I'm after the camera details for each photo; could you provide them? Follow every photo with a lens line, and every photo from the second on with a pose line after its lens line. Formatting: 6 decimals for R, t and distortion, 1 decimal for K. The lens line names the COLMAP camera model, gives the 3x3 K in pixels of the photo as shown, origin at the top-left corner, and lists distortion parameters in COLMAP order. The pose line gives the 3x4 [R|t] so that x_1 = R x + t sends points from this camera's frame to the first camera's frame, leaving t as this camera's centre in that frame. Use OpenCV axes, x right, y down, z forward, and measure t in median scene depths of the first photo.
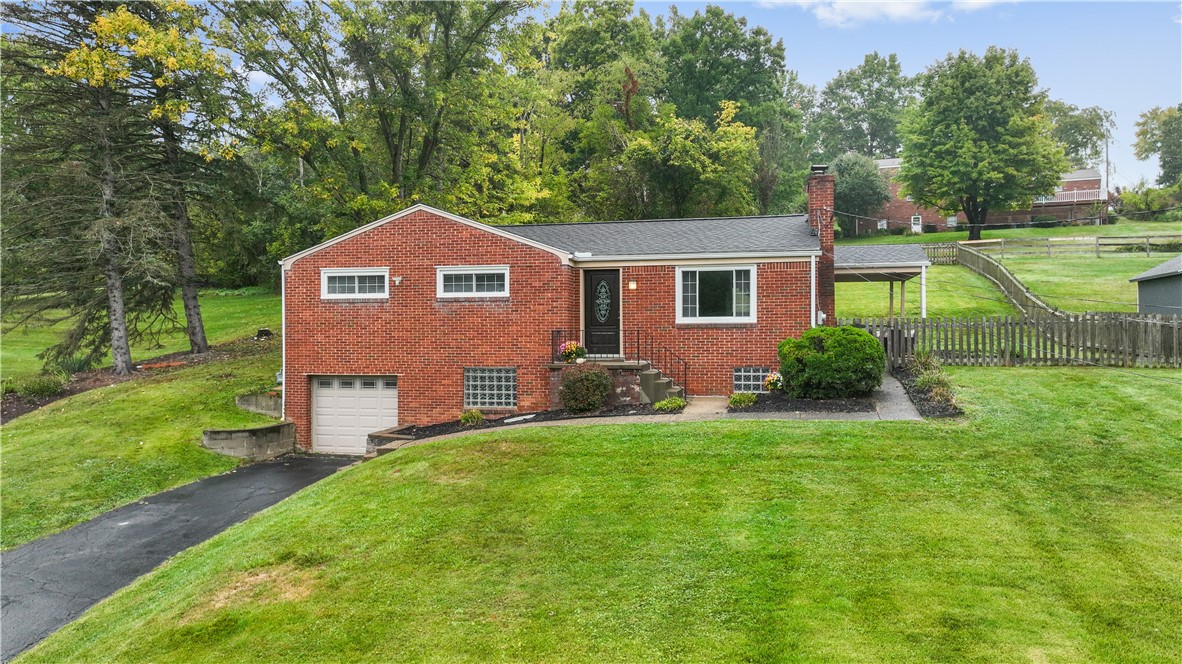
lens RADIAL K [[830.6, 0, 589.6], [0, 830.6, 332.7], [0, 0, 1]] dist [0.006385, 0.000867]
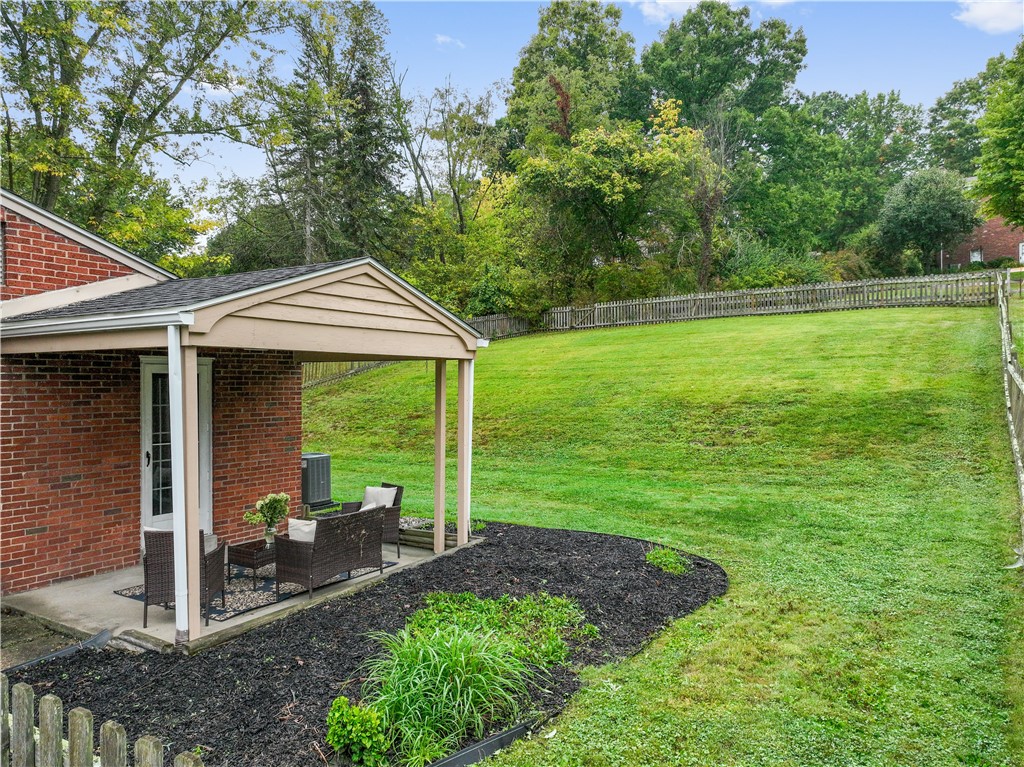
lens RADIAL K [[719.3, 0, 511.3], [0, 719.3, 383.4], [0, 0, 1]] dist [-0.000158, 0.015062]
pose [[0.947581, -0.001327, -0.319513, 0.193871], [0.003751, 0.999969, 0.006972, -0.020372], [0.319494, -0.007806, 0.947556, 0.265668]]
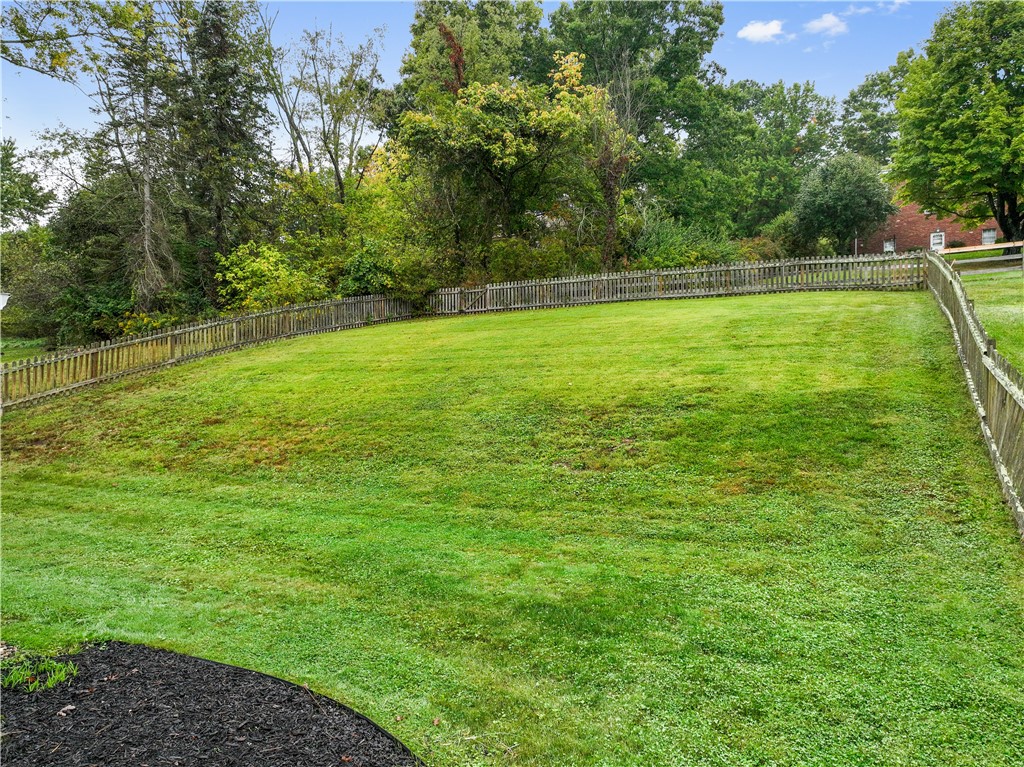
lens RADIAL K [[719.3, 0, 512.3], [0, 719.3, 384.0], [0, 0, 1]] dist [-0.000158, 0.015062]
pose [[0.975451, 0.004923, -0.220163, 0.201206], [-0.000108, 0.999761, 0.021878, -0.021319], [0.220218, -0.021318, 0.975218, 0.338991]]
